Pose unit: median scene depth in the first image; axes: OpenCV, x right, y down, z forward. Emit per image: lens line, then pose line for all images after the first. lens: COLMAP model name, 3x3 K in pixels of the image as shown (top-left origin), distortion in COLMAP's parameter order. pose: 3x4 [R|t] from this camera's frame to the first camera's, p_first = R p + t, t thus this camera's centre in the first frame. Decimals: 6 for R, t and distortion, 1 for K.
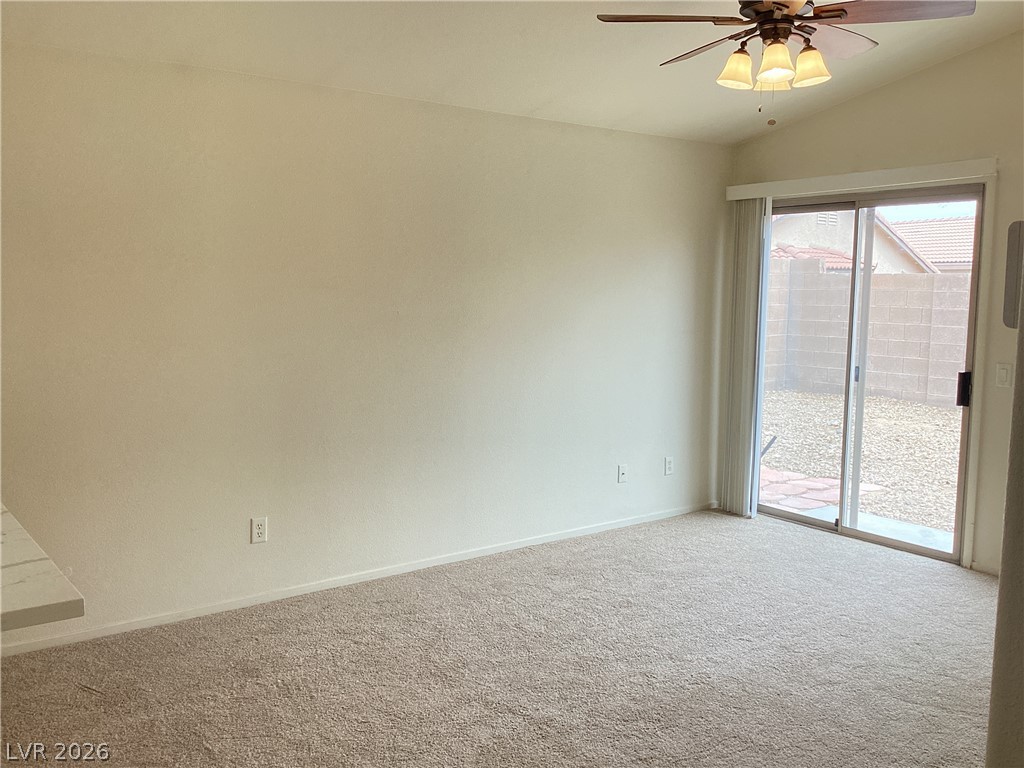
lens RADIAL K [[920.1, 0, 528.1], [0, 920.1, 379.4], [0, 0, 1]] dist [0.100971, -0.177243]
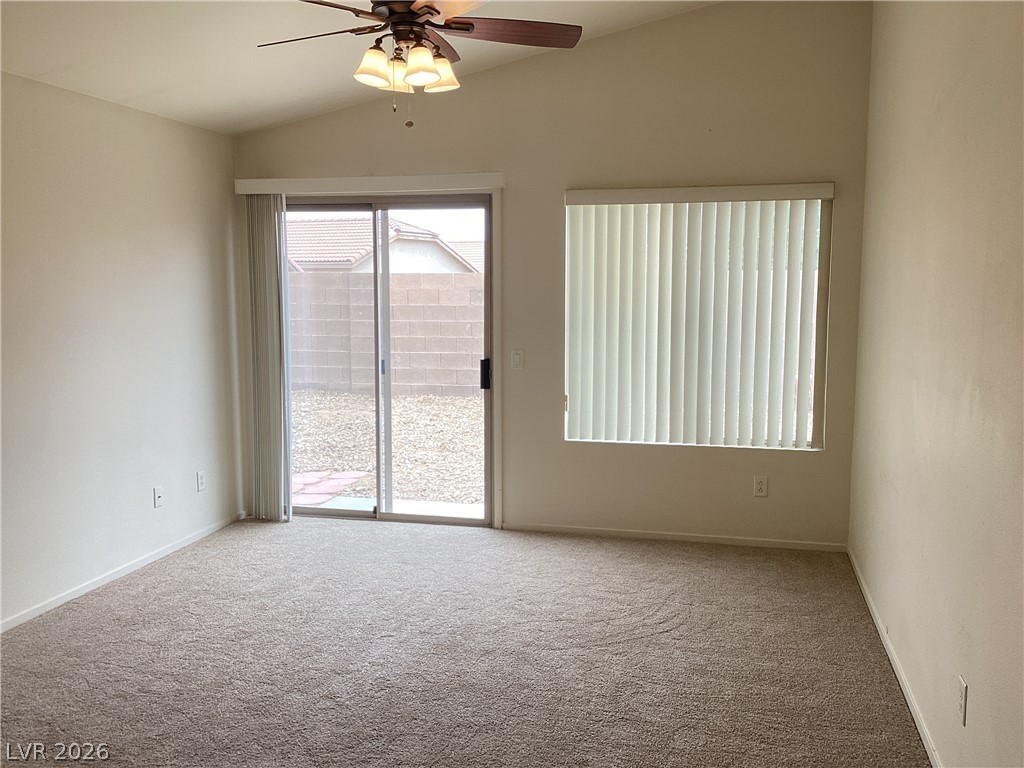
lens RADIAL K [[920.1, 0, 517.0], [0, 920.1, 385.2], [0, 0, 1]] dist [0.100971, -0.177243]
pose [[0.770405, -0.077954, 0.632771, -0.204966], [0.072415, 0.996773, 0.034631, -0.011683], [-0.633429, 0.019142, 0.773564, 0.096085]]
